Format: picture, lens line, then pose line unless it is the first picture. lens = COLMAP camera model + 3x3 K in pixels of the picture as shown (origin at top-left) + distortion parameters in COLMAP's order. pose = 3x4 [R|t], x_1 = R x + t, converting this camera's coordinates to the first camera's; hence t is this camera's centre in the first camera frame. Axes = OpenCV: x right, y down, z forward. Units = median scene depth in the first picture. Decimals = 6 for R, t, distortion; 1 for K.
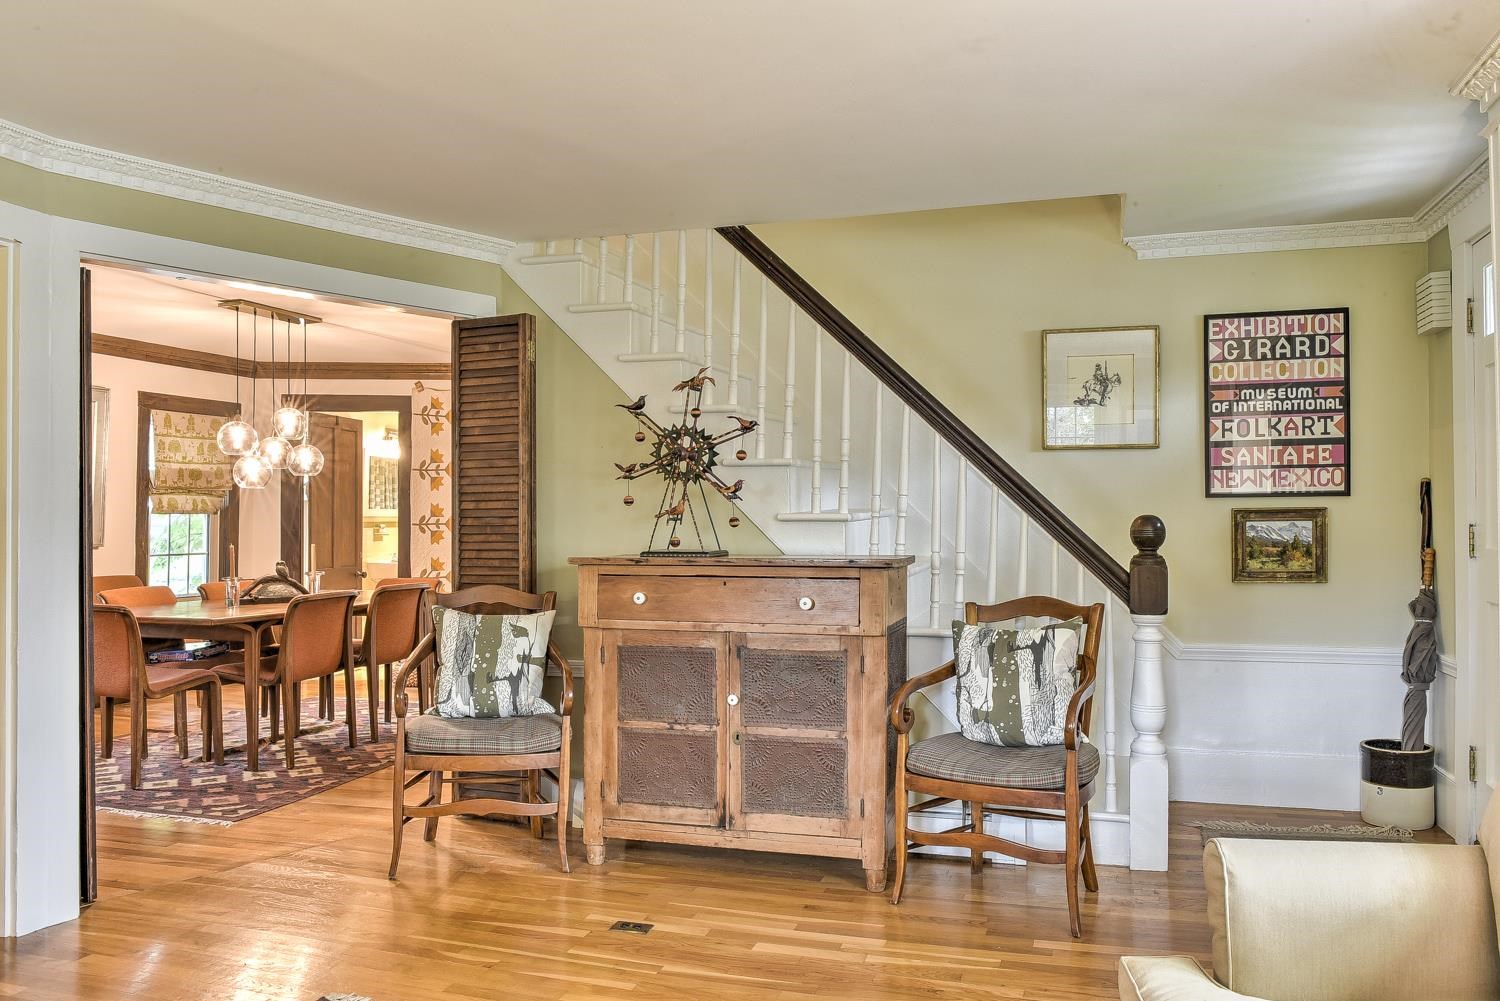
lens RADIAL K [[1183.7, 0, 747.1], [0, 1183.7, 507.6], [0, 0, 1]] dist [-0.008010, -0.007751]
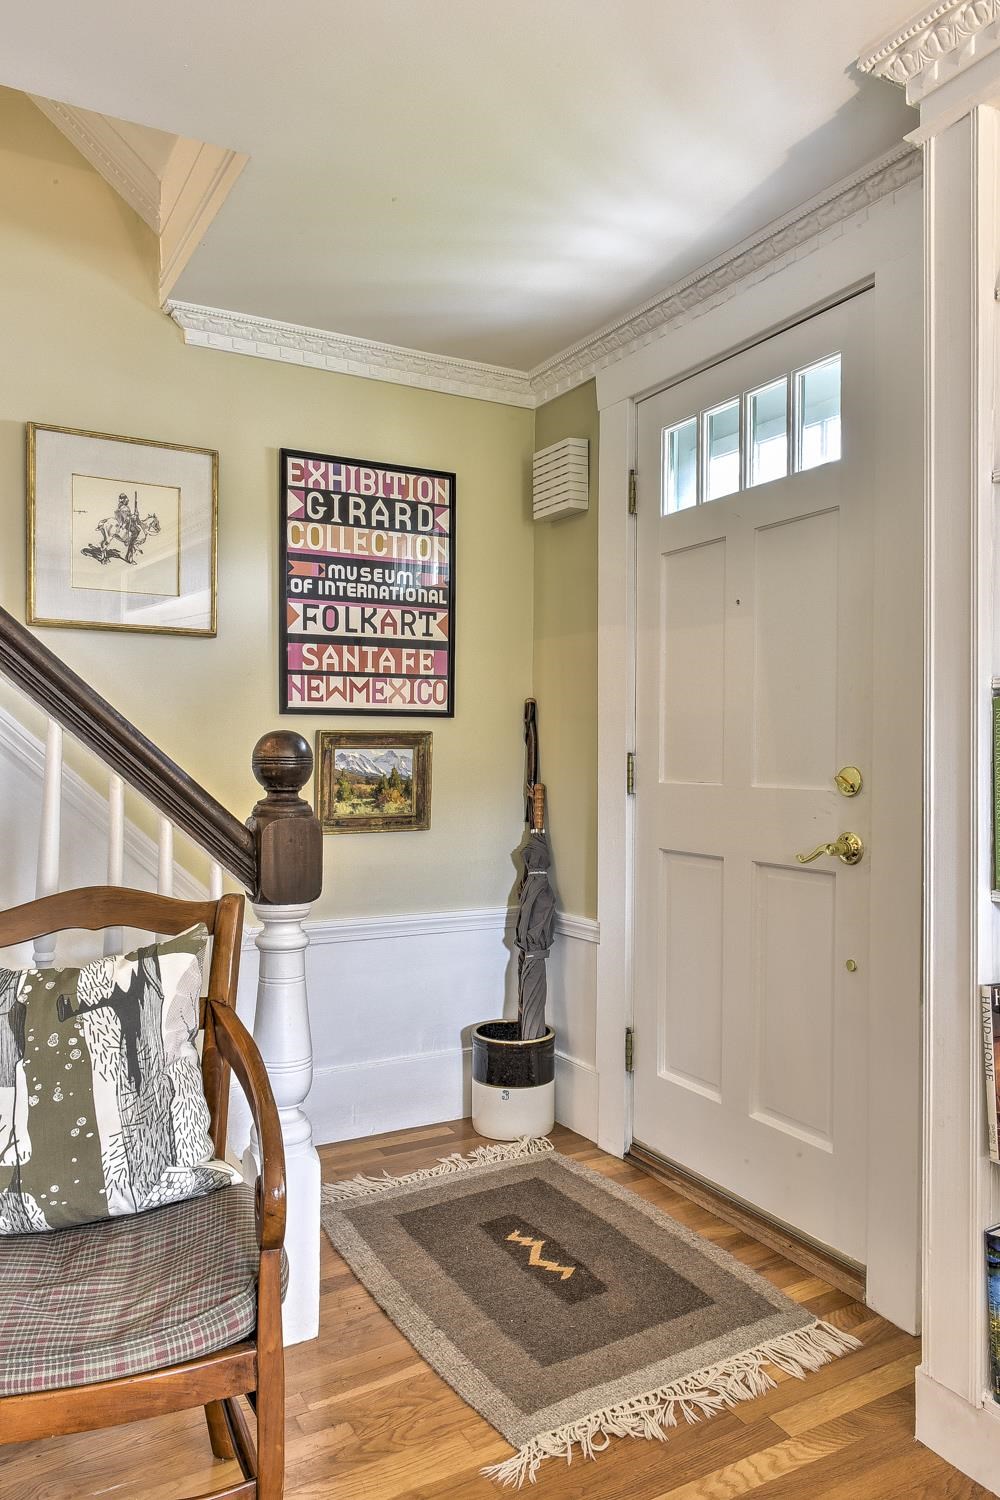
lens RADIAL K [[1039.9, 0, 529.4], [0, 1039.9, 780.7], [0, 0, 1]] dist [0.000963, 0.005033]
pose [[0.683607, -0.008249, 0.729804, 0.043137], [-0.013046, 0.999638, 0.023520, 0.014919], [-0.729734, -0.025600, 0.683252, 0.491063]]
